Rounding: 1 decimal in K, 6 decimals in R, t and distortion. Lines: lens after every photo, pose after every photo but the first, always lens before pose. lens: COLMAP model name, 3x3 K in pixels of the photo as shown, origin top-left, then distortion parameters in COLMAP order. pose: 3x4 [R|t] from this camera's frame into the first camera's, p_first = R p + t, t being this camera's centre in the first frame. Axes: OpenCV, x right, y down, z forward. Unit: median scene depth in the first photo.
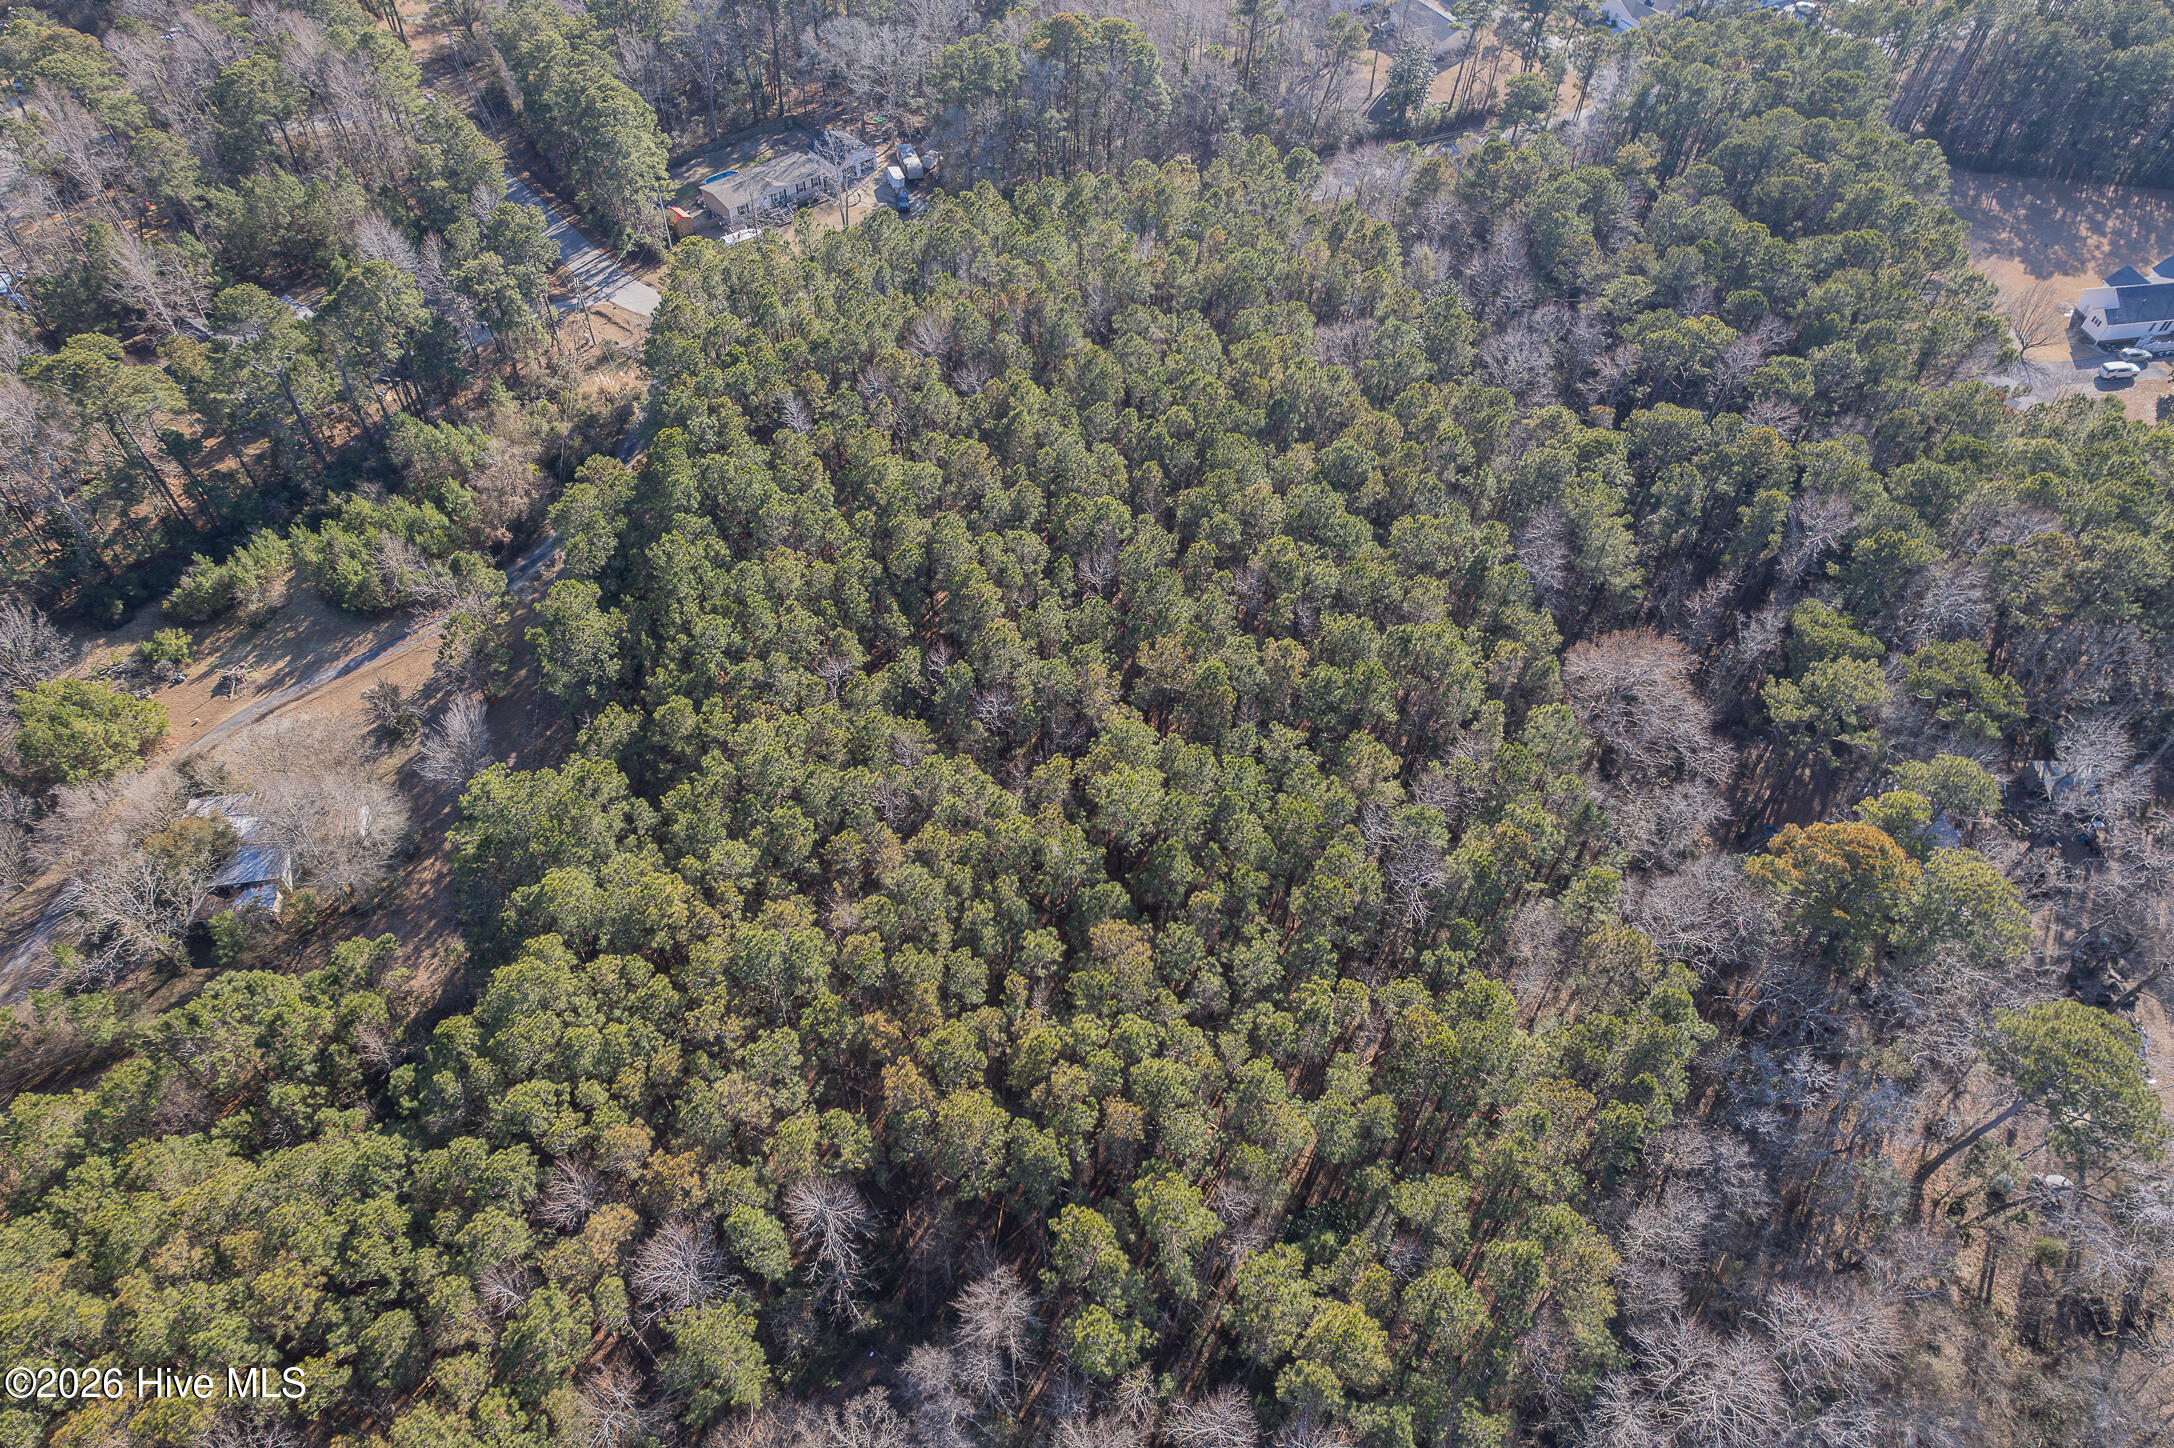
lens RADIAL K [[1371.0, 0, 1088.9], [0, 1371.0, 728.0], [0, 0, 1]] dist [-0.072602, 0.076922]
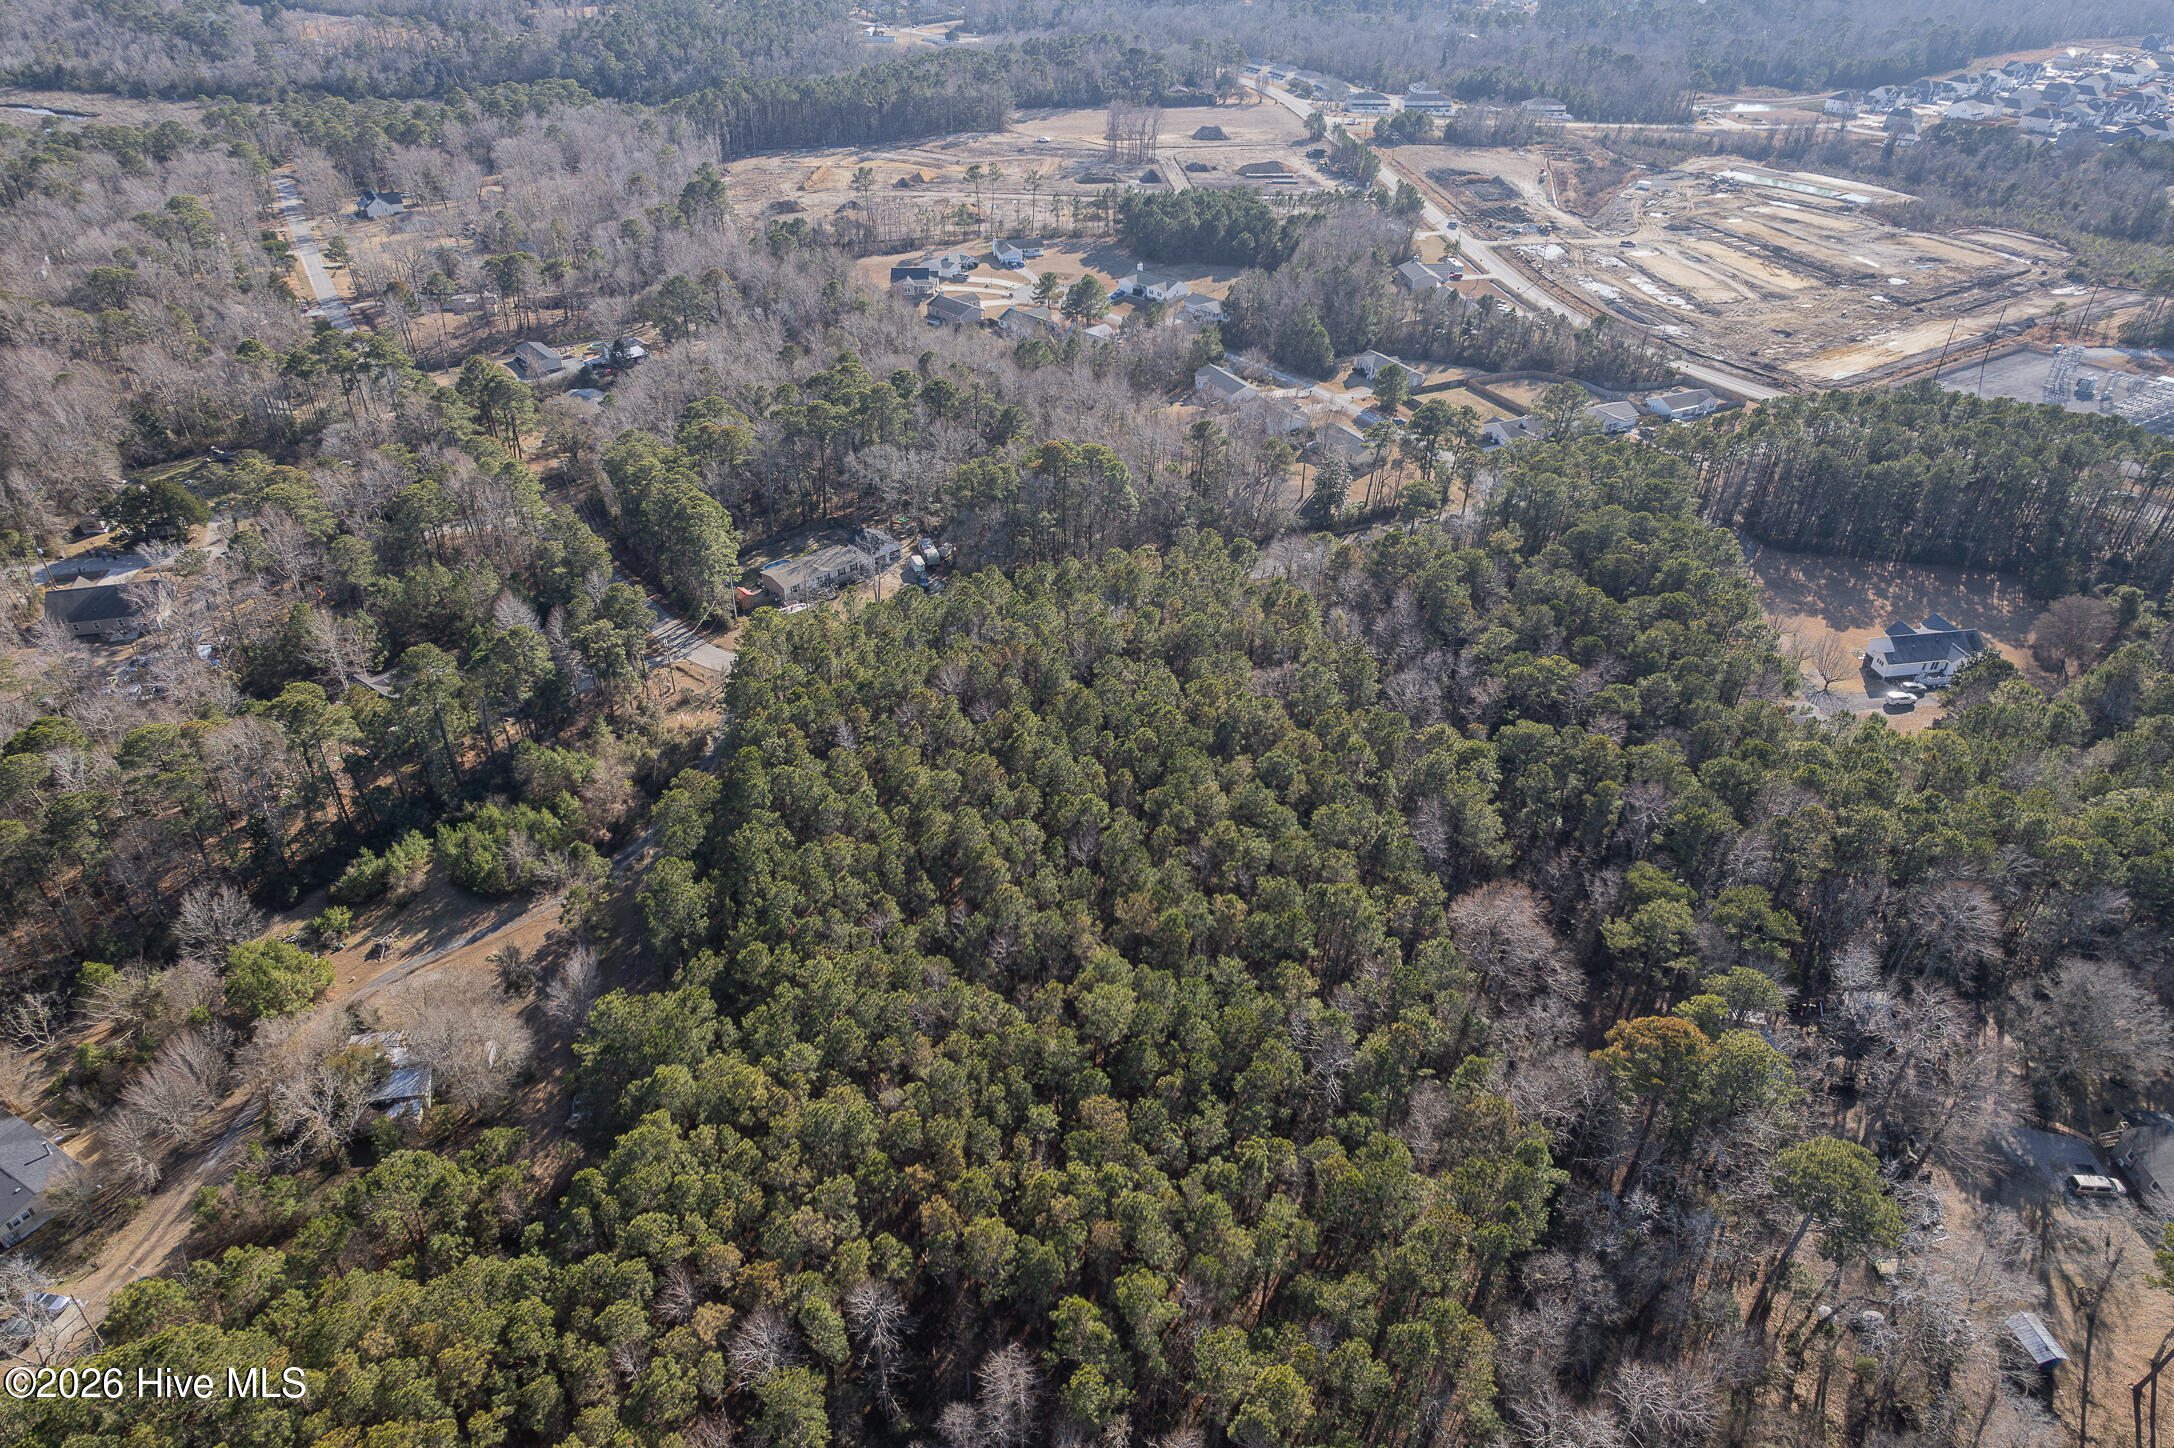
lens RADIAL K [[1371.0, 0, 1084.6], [0, 1371.0, 743.2], [0, 0, 1]] dist [-0.072602, 0.076922]
pose [[0.999927, -0.010644, 0.005753, 0.001378], [0.011760, 0.966835, -0.255132, 0.113825], [-0.002847, 0.255181, 0.966889, -0.259597]]
